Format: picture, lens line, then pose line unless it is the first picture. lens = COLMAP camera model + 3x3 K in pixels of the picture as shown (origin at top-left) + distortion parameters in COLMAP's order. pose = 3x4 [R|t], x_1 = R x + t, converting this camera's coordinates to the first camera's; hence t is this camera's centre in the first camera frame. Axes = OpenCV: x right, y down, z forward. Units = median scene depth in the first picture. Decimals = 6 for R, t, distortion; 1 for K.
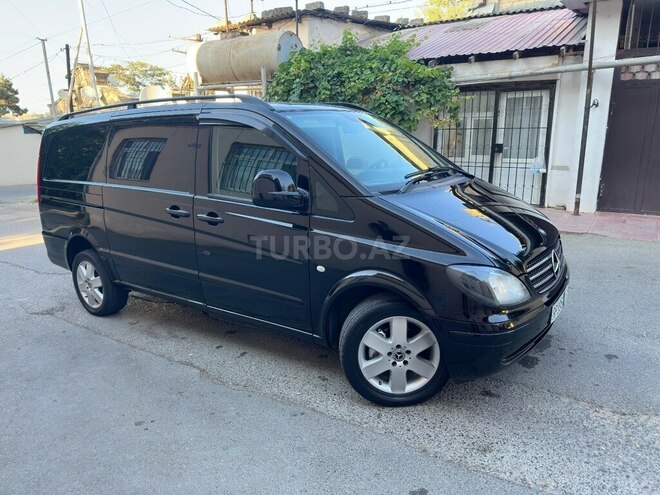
lens RADIAL K [[470.8, 0, 330.0], [0, 470.8, 247.5], [0, 0, 1]] dist [0.009890, -0.005055]
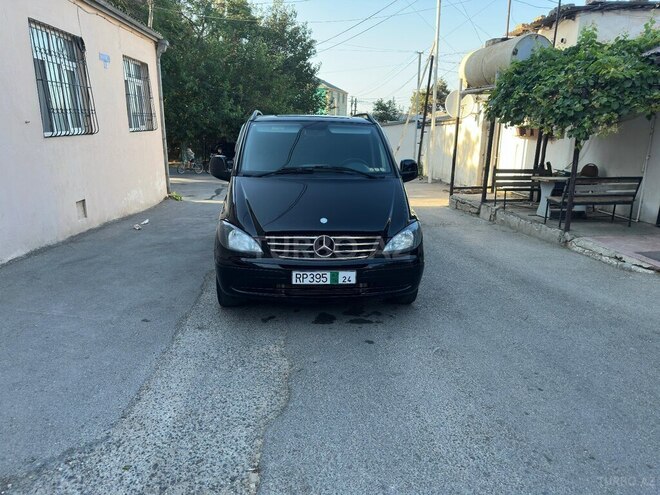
lens RADIAL K [[469.1, 0, 335.7], [0, 469.1, 256.6], [0, 0, 1]] dist [0.054922, -0.061939]
pose [[0.653342, 0.231584, -0.720772, 0.553539], [-0.215019, 0.969620, 0.116635, -0.034722], [0.725886, 0.078777, 0.683289, 0.059197]]
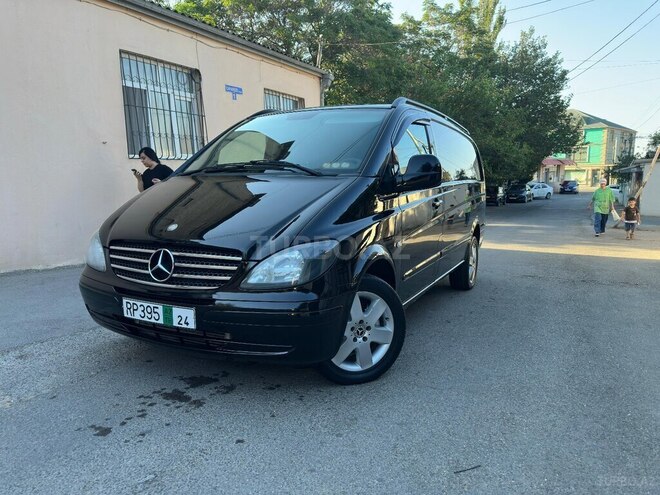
lens RADIAL K [[476.8, 0, 328.2], [0, 476.8, 258.7], [0, 0, 1]] dist [0.042960, -0.052311]
pose [[0.151200, 0.183377, -0.971345, 0.531137], [-0.239365, 0.960190, 0.144012, -0.062360], [0.959084, 0.210732, 0.189075, 0.422221]]
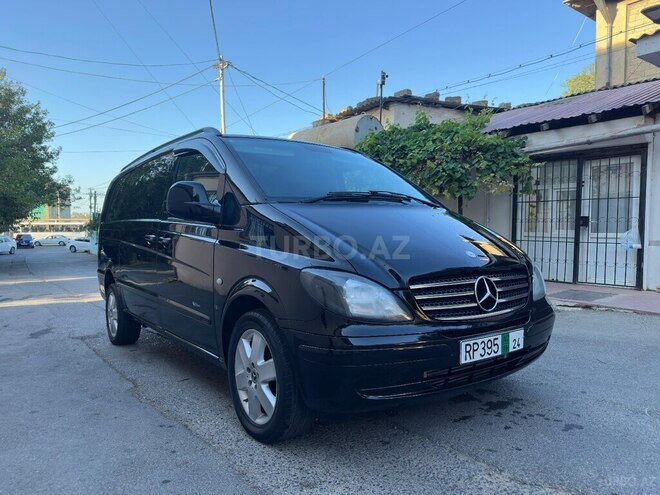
lens RADIAL K [[469.1, 0, 335.7], [0, 469.1, 256.6], [0, 0, 1]] dist [0.054922, -0.061939]
pose [[0.956395, 0.034295, -0.290057, 0.188129], [-0.088534, 0.980400, -0.176003, 0.056071], [0.278336, 0.194008, 0.940686, 0.052445]]
